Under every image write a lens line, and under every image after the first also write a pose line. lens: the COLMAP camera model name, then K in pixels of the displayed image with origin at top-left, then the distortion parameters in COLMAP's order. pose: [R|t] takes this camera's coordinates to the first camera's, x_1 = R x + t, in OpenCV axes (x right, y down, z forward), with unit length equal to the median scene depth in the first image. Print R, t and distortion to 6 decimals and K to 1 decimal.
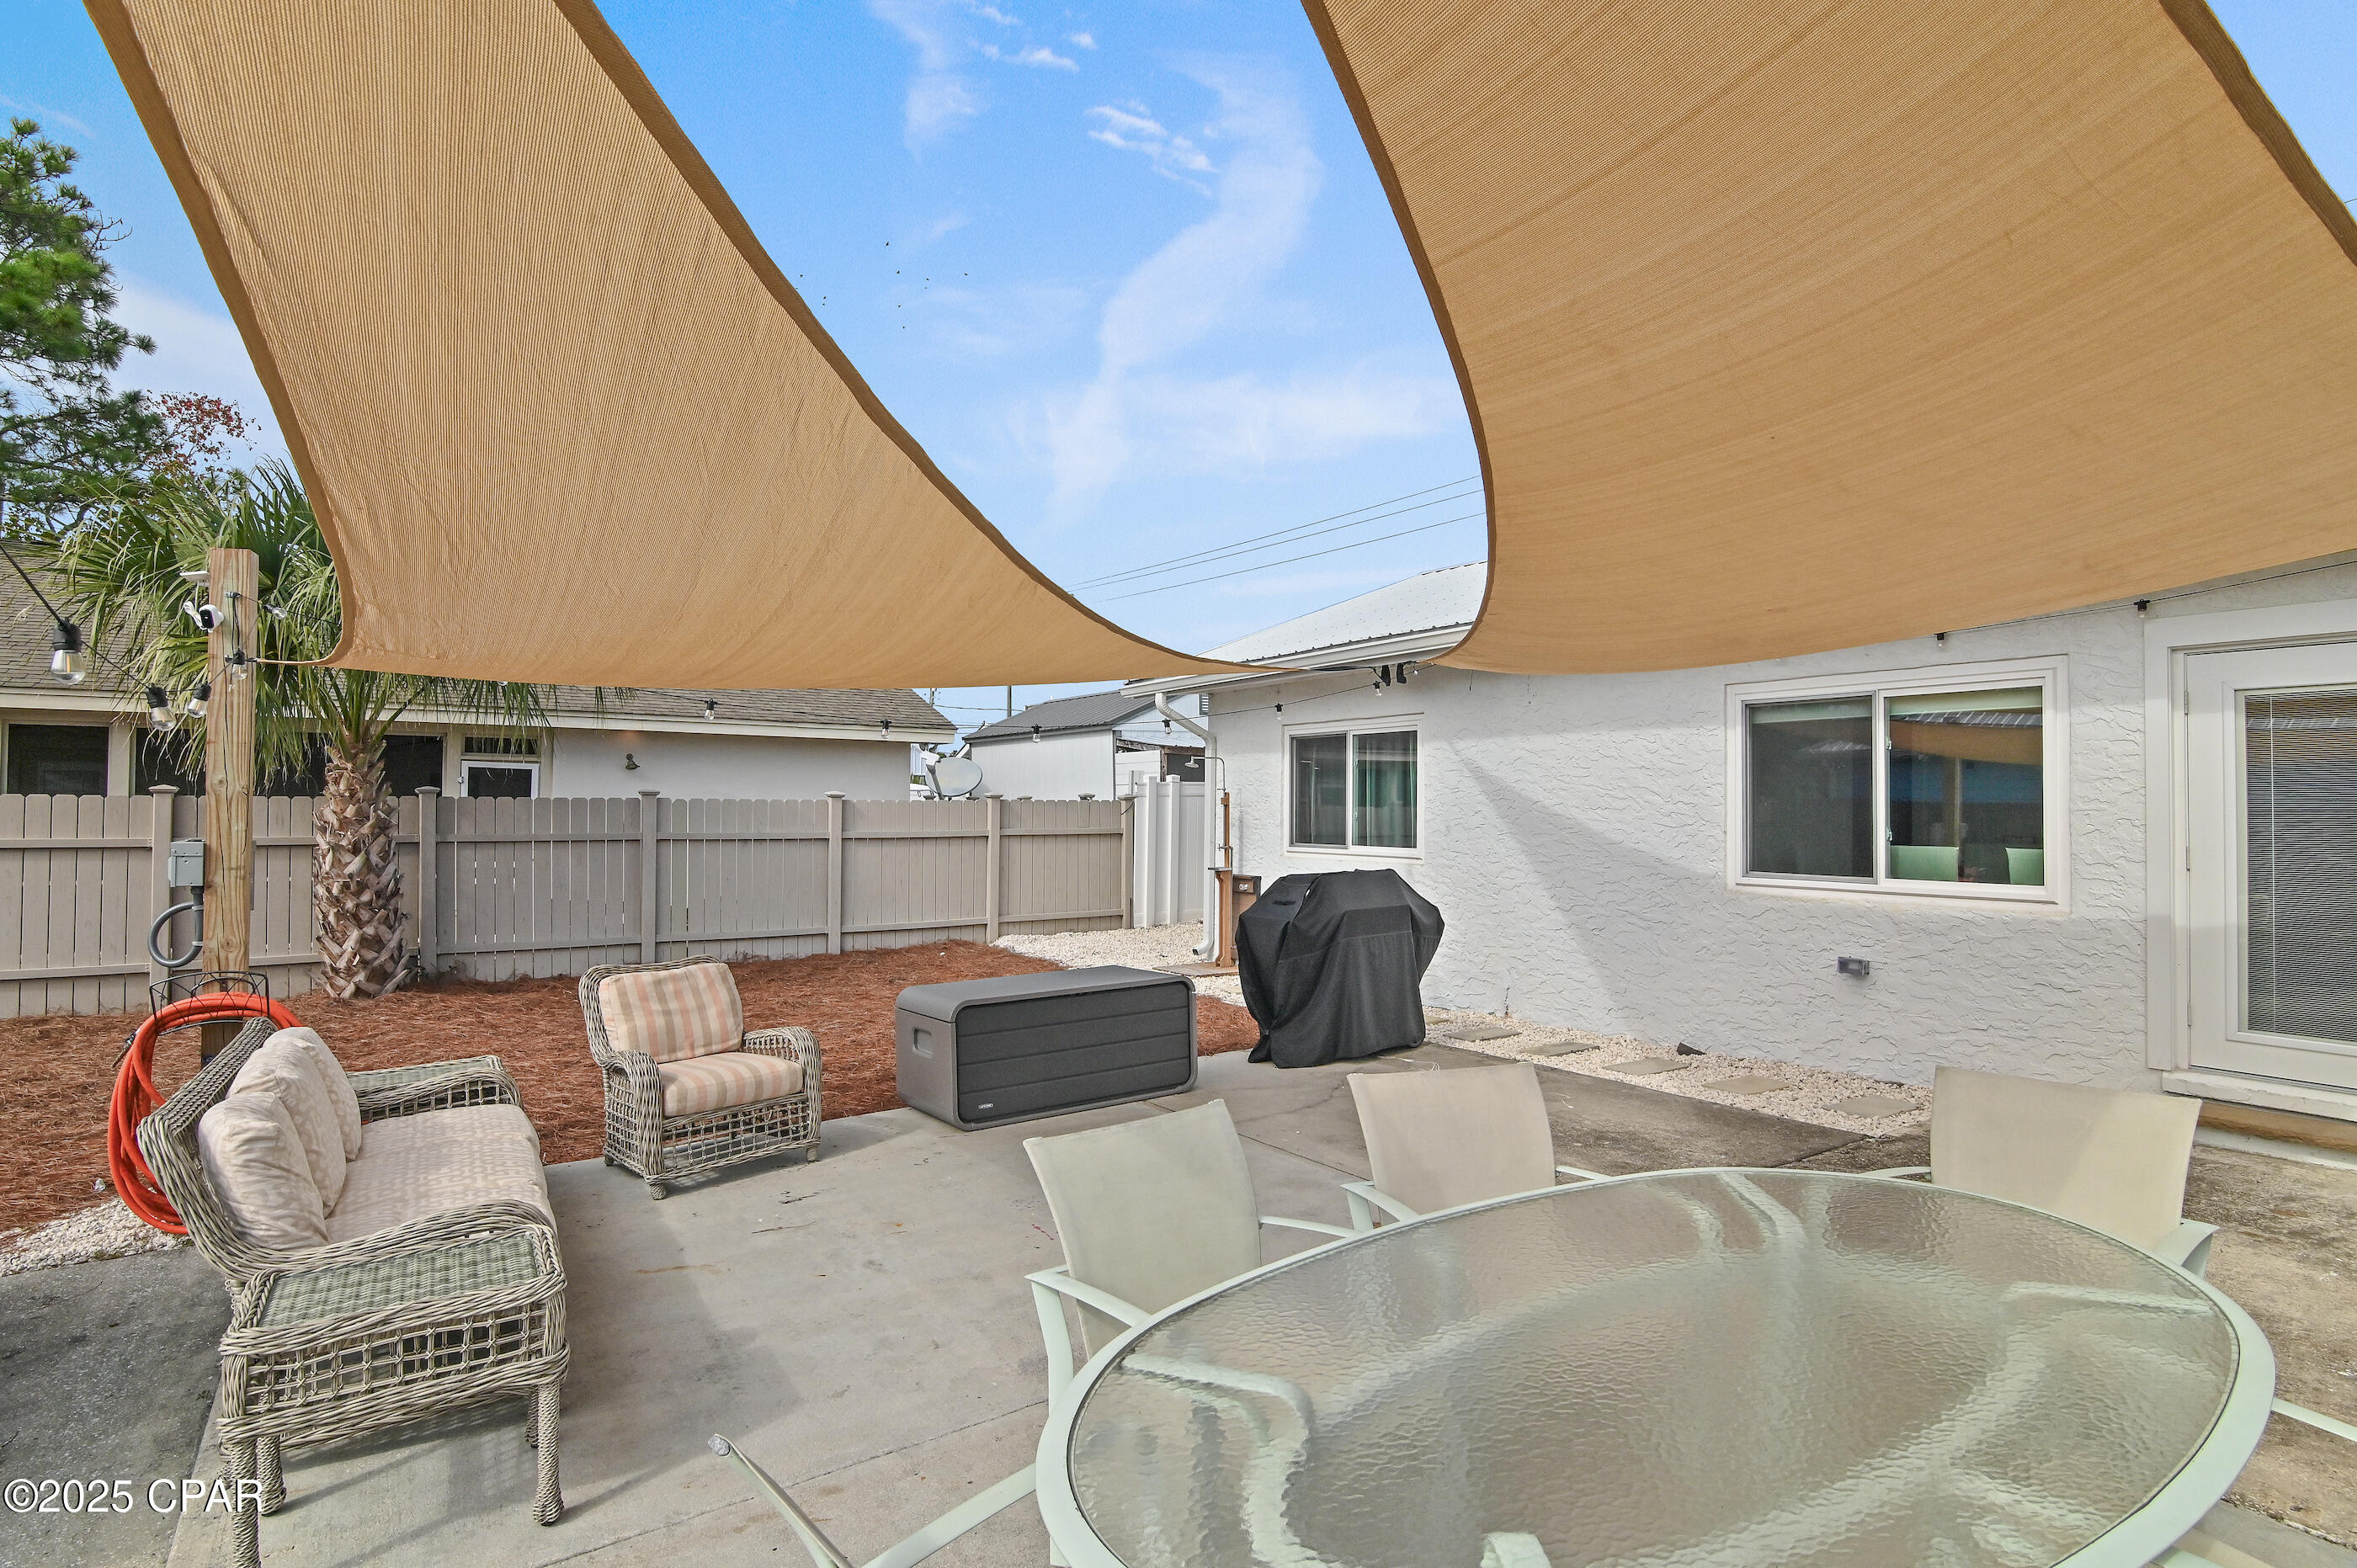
lens RADIAL K [[1157.9, 0, 1178.5], [0, 1157.9, 784.0], [0, 0, 1]] dist [0.000271, -0.001010]
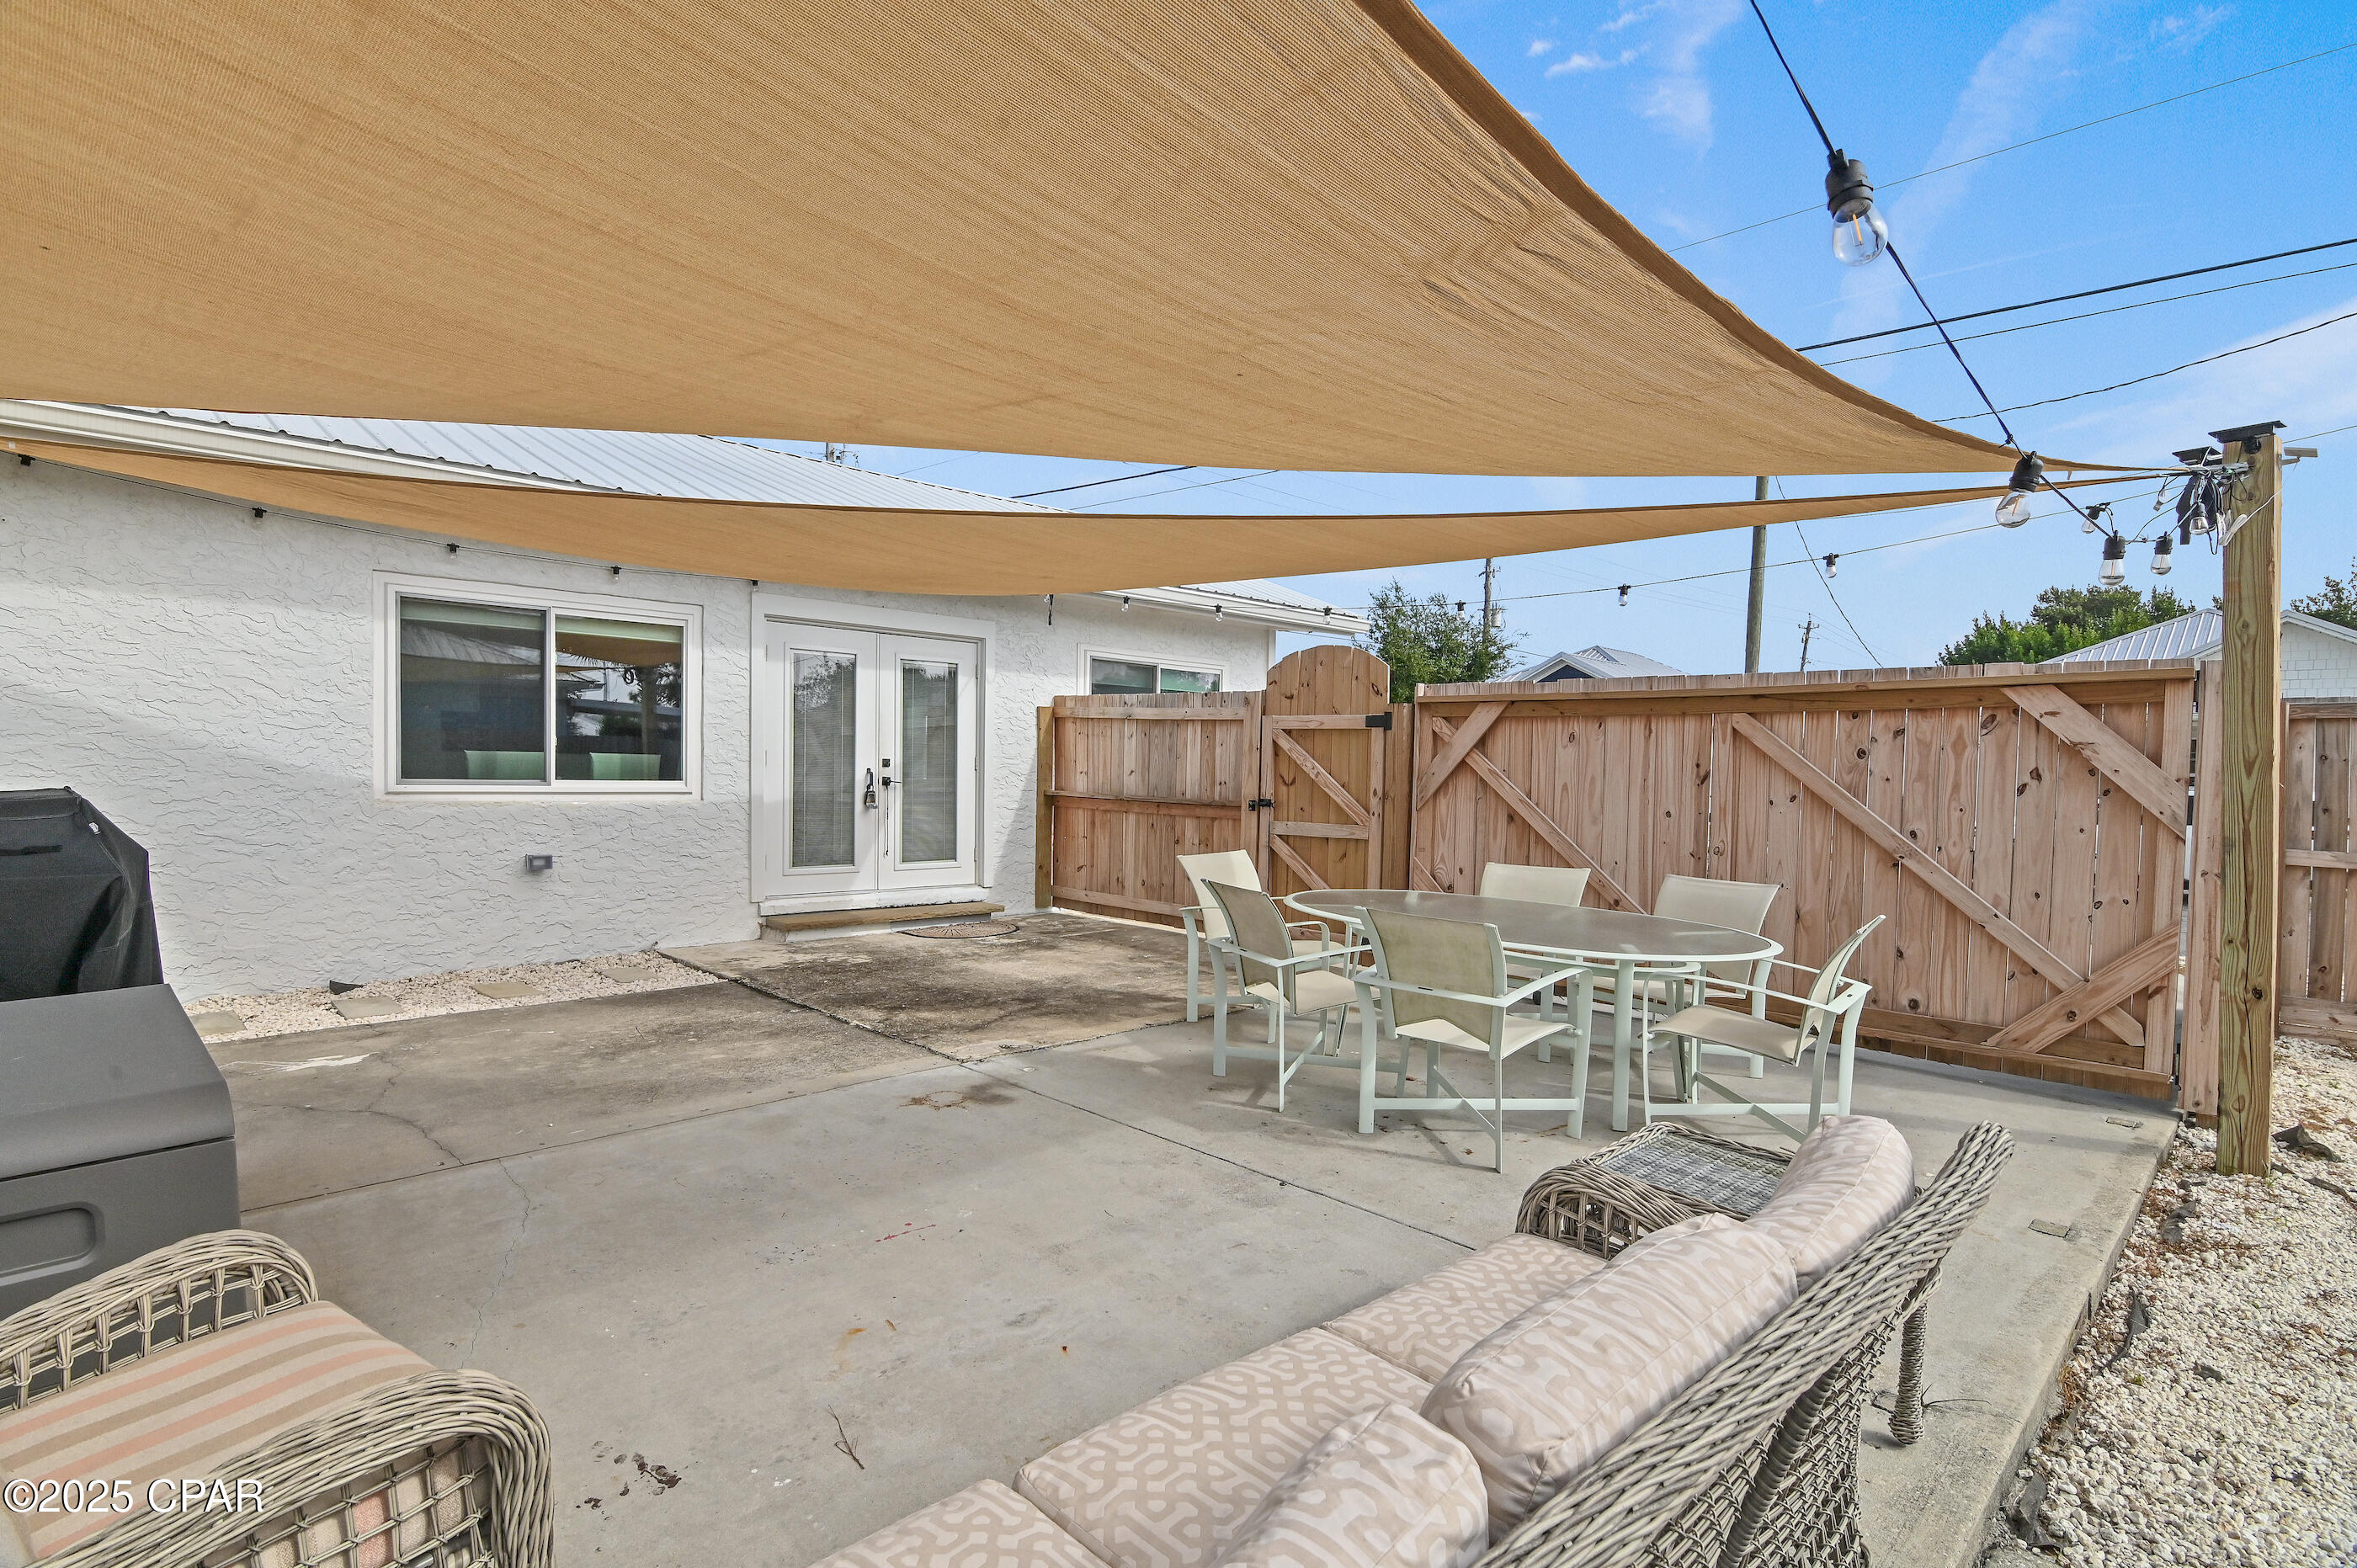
lens RADIAL K [[1127.8, 0, 1178.5], [0, 1127.8, 784.0], [0, 0, 1]] dist [-0.002831, -0.000572]
pose [[-0.138458, -0.025260, 0.990046, -0.522897], [-0.045169, 0.998795, 0.019166, 0.037681], [-0.989338, -0.042066, -0.139432, 0.556389]]
